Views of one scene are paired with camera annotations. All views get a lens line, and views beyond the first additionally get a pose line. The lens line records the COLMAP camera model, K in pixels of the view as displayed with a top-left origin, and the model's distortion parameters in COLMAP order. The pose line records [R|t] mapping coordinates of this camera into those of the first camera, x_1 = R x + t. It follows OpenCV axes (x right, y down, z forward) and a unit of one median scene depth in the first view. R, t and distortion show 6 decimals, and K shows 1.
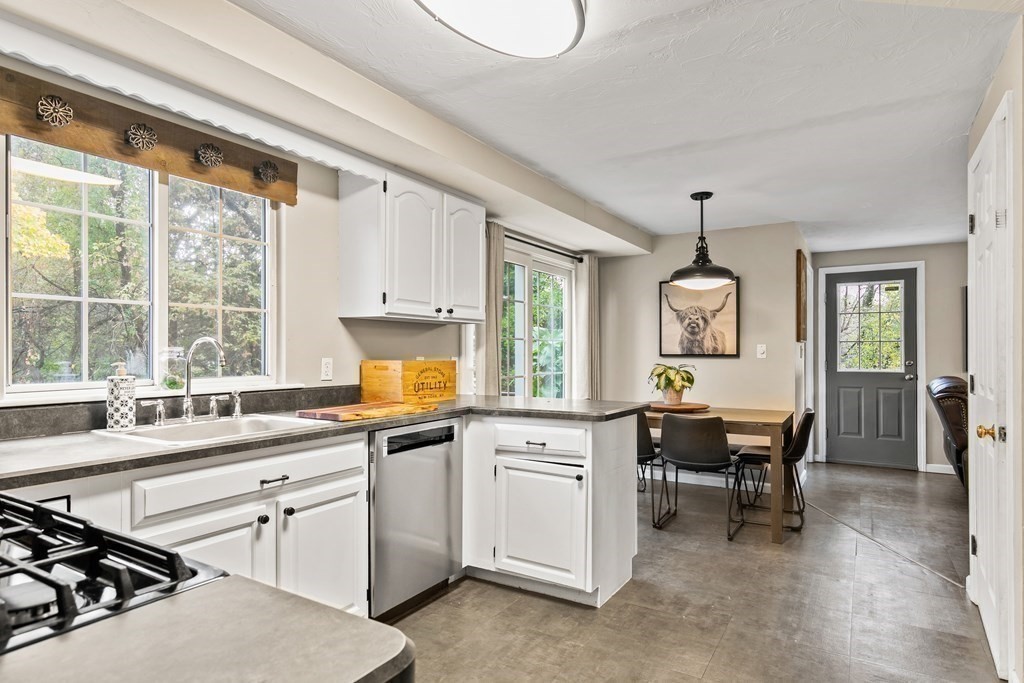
lens RADIAL K [[581.4, 0, 514.7], [0, 581.4, 345.3], [0, 0, 1]] dist [0.006712, 0.000280]
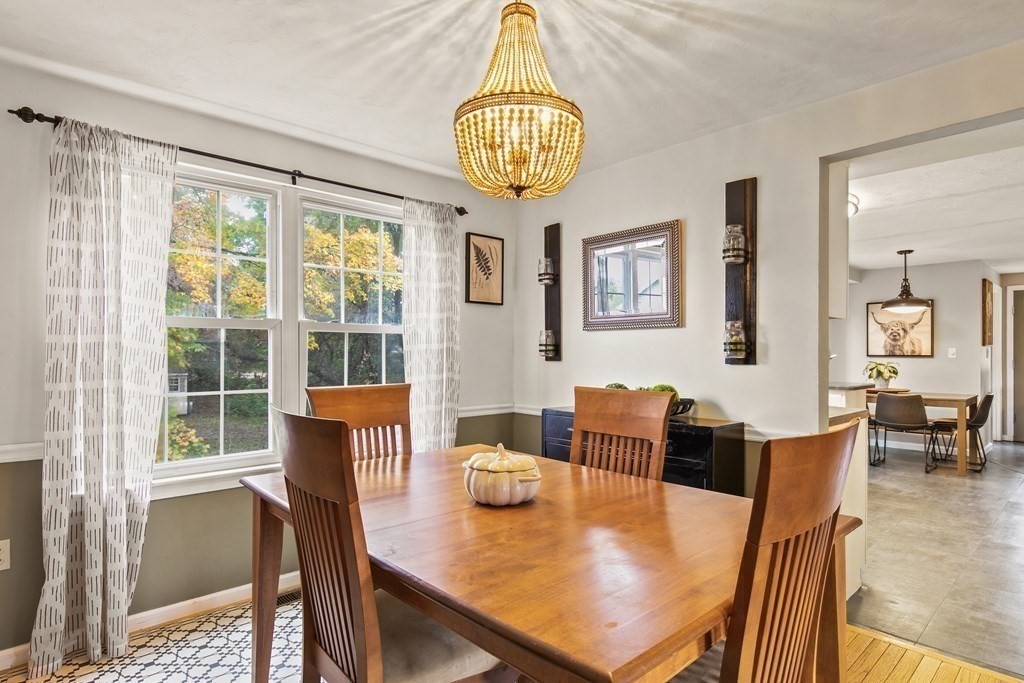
lens RADIAL K [[561.1, 0, 515.1], [0, 561.1, 349.1], [0, 0, 1]] dist [0.003084, 0.000638]
pose [[0.964308, -0.001635, -0.264777, -0.220073], [0.003400, 0.999975, 0.006208, -0.010667], [0.264760, -0.006887, 0.964290, -0.554574]]
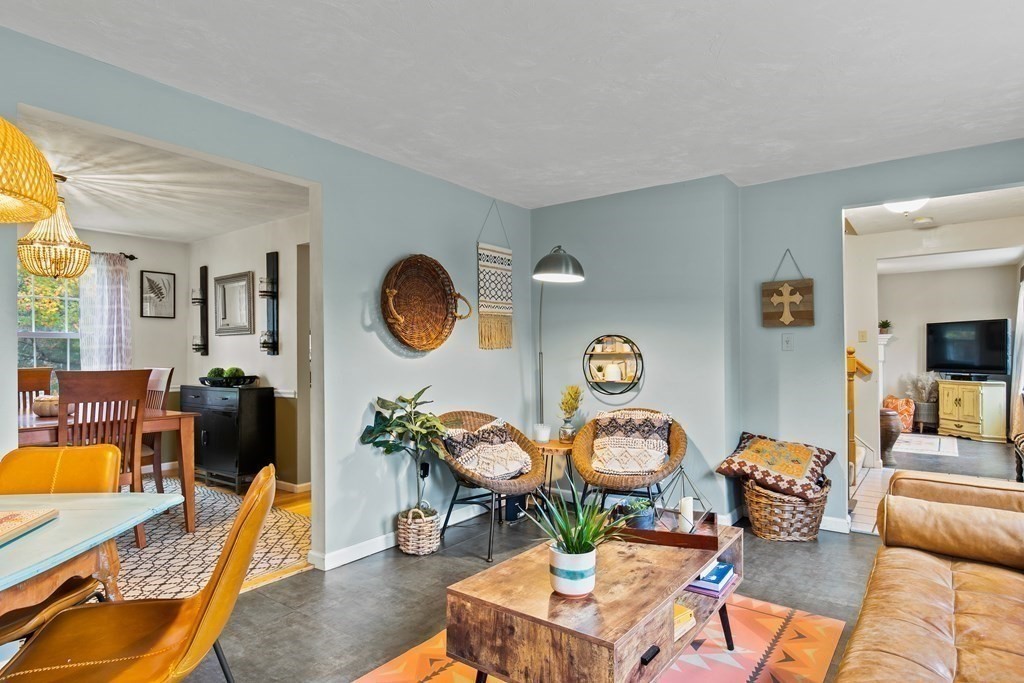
lens RADIAL K [[581.4, 0, 514.7], [0, 581.4, 345.3], [0, 0, 1]] dist [0.006712, 0.000280]
pose [[0.996348, -0.008289, -0.084981, 0.331798], [0.008319, 0.999965, -0.000002, -0.005551], [0.084978, -0.000705, 0.996383, -0.928133]]
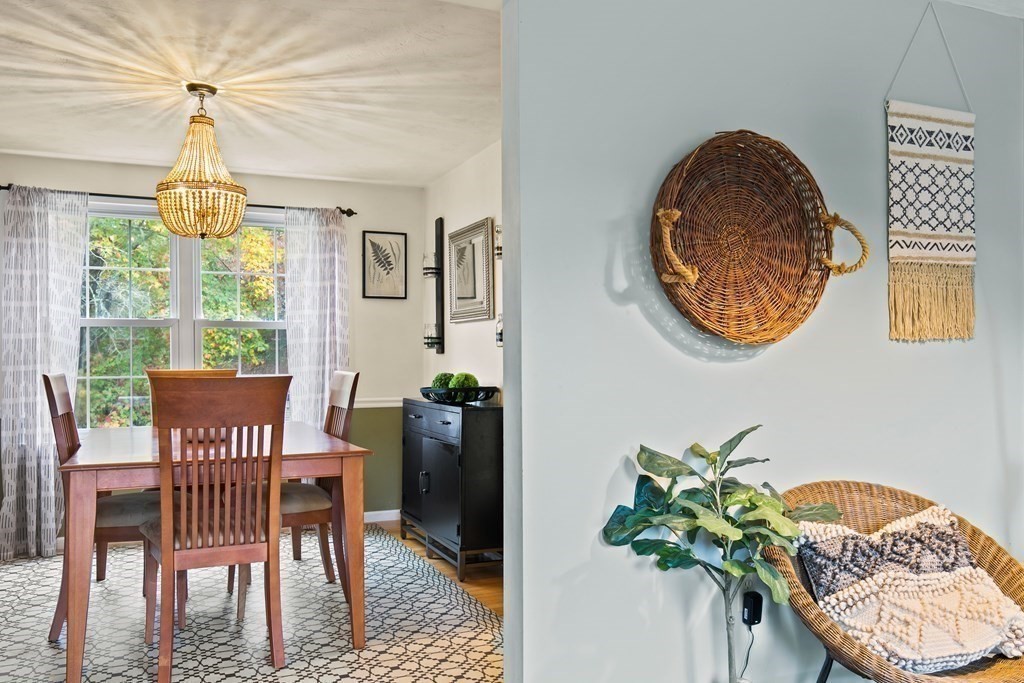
lens RADIAL K [[838.3, 0, 506.1], [0, 838.3, 352.4], [0, 0, 1]] dist [0.003345, 0.000875]
pose [[0.826559, -0.003271, -0.562840, 0.310585], [0.010605, 0.999896, 0.009762, -0.001999], [0.562750, -0.014038, 0.826508, -0.696357]]
